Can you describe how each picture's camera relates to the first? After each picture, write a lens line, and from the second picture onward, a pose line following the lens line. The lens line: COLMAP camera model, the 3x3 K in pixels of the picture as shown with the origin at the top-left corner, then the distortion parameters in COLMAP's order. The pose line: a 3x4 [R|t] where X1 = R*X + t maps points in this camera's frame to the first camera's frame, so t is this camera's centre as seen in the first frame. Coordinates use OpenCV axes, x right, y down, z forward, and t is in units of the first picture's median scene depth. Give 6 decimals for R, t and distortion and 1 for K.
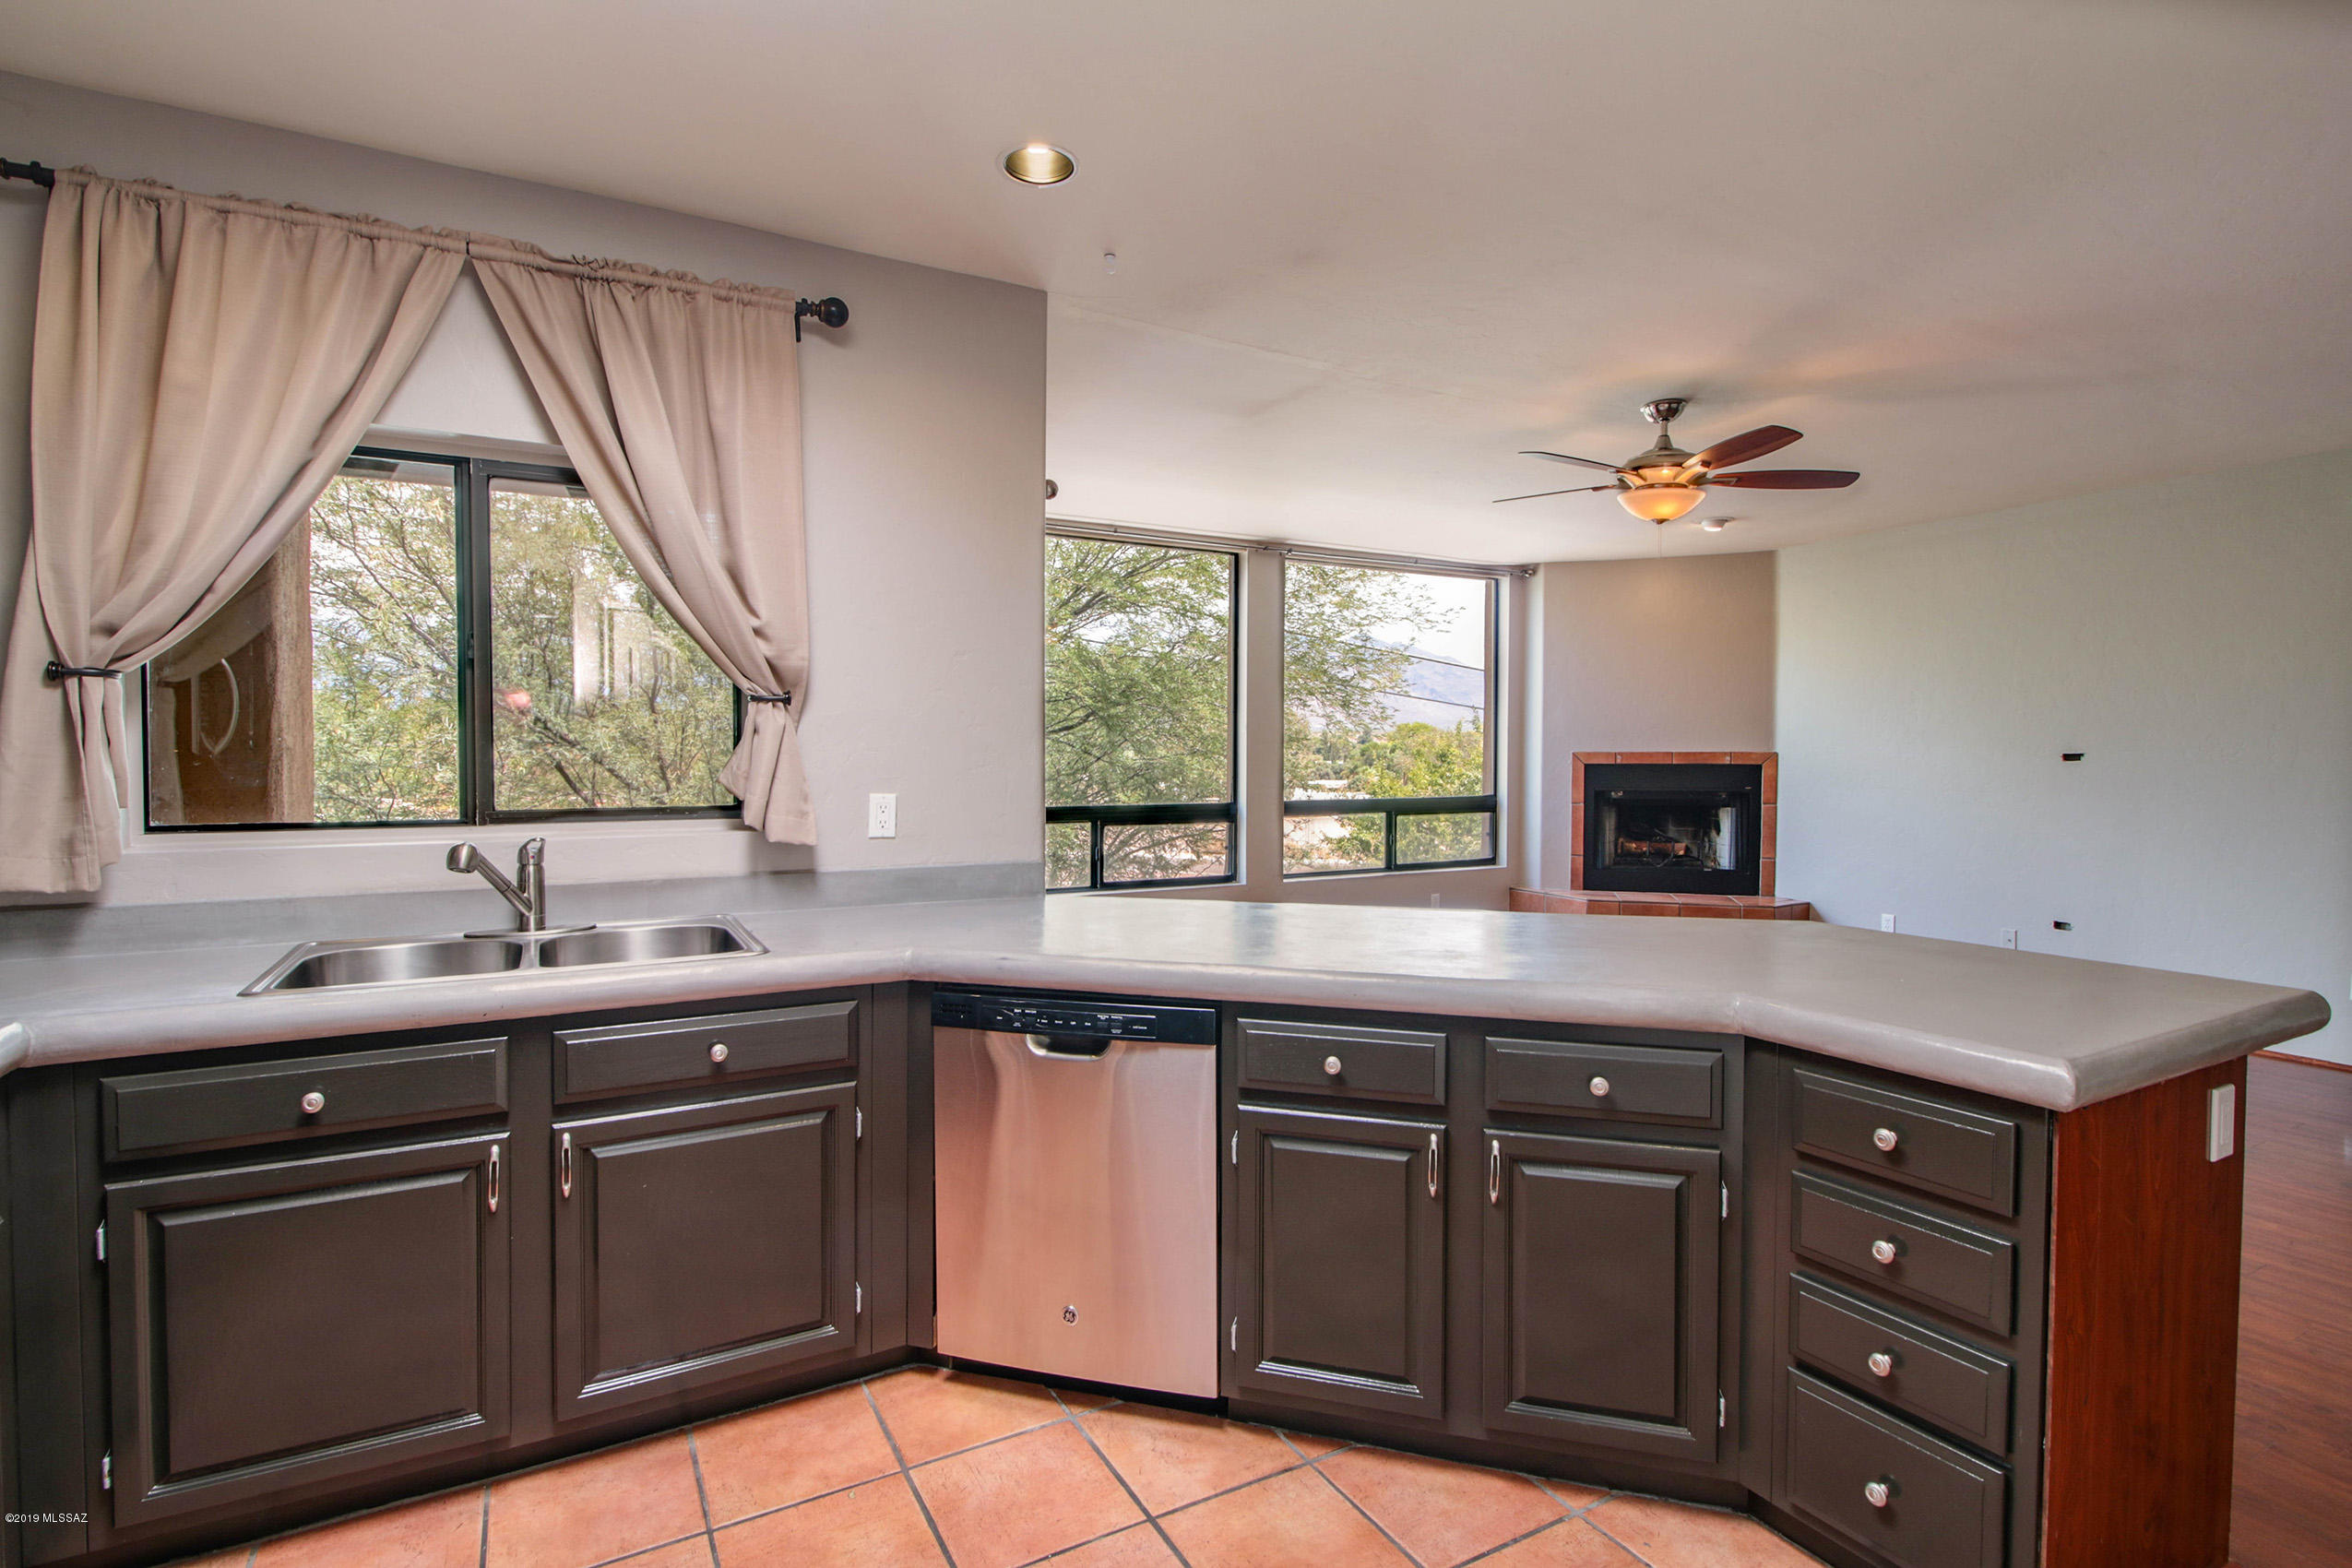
lens RADIAL K [[1114.6, 0, 1176.0], [0, 1114.6, 784.0], [0, 0, 1]] dist [0.002142, 0.000203]
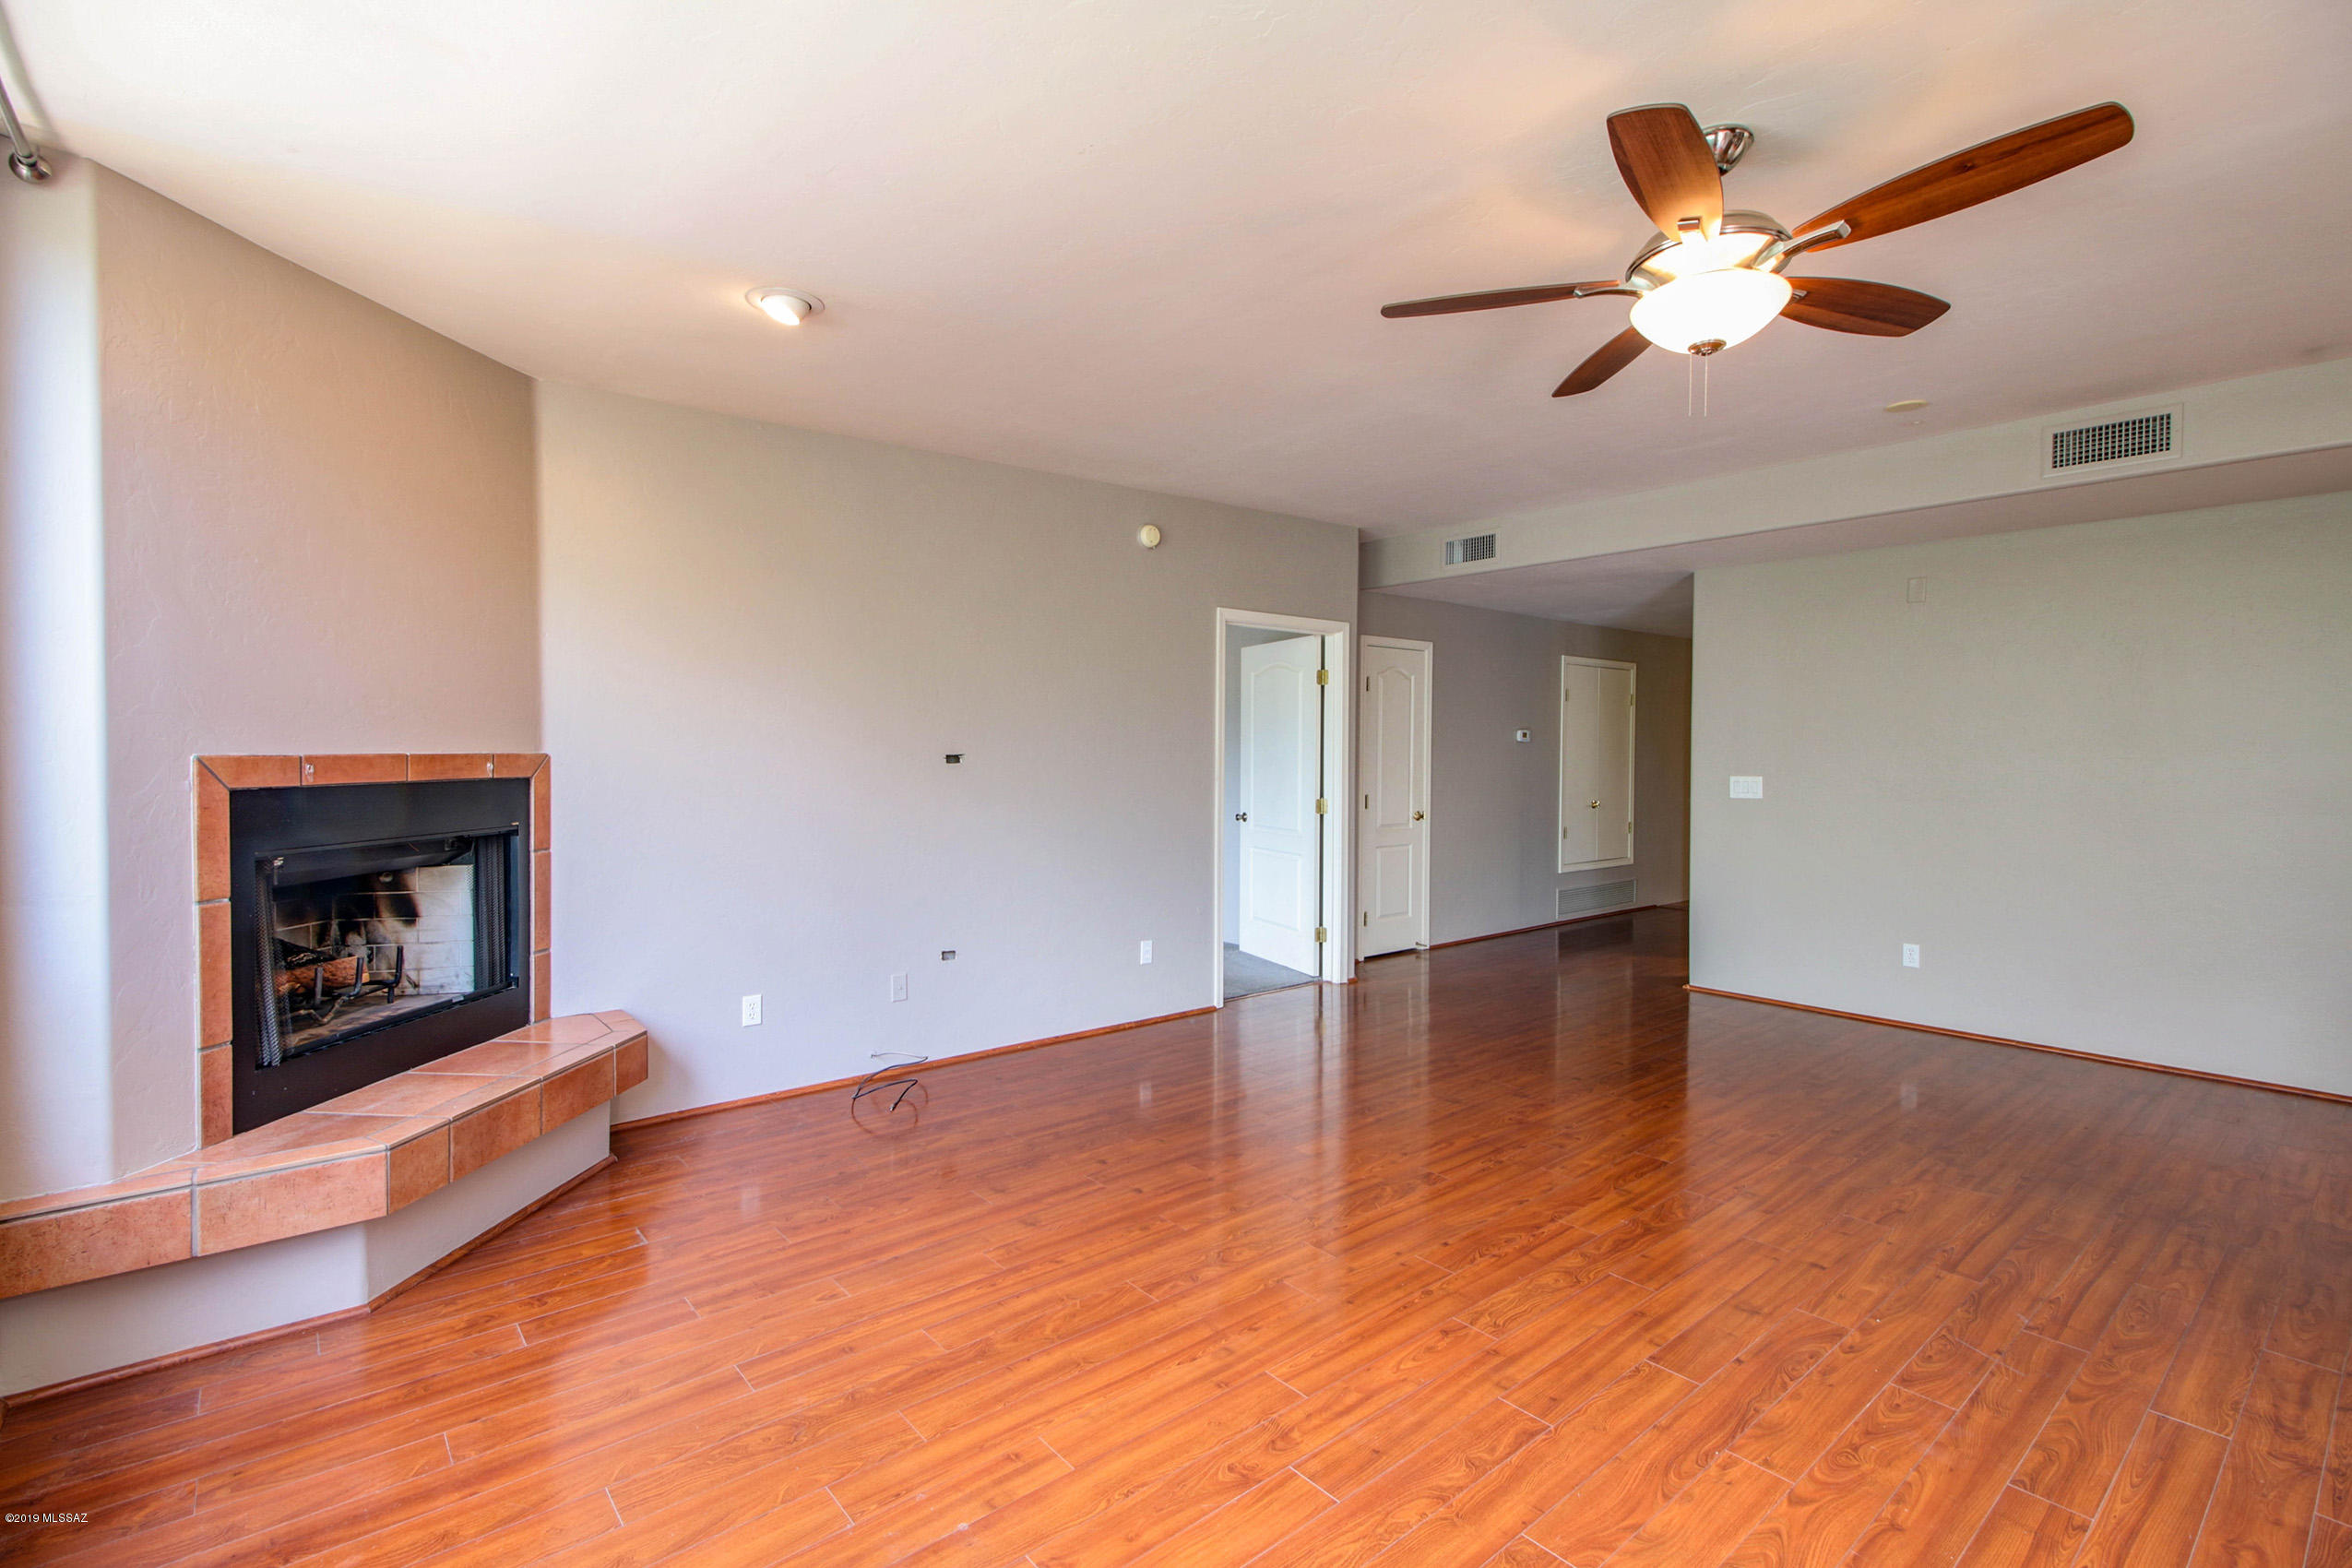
lens RADIAL K [[1053.3, 0, 1176.0], [0, 1053.3, 784.0], [0, 0, 1]] dist [0.001184, 0.000101]
pose [[-0.176755, -0.033001, 0.983702, -0.026711], [0.027887, 0.998869, 0.038520, -0.026180], [-0.983860, 0.034241, -0.175635, 0.819335]]
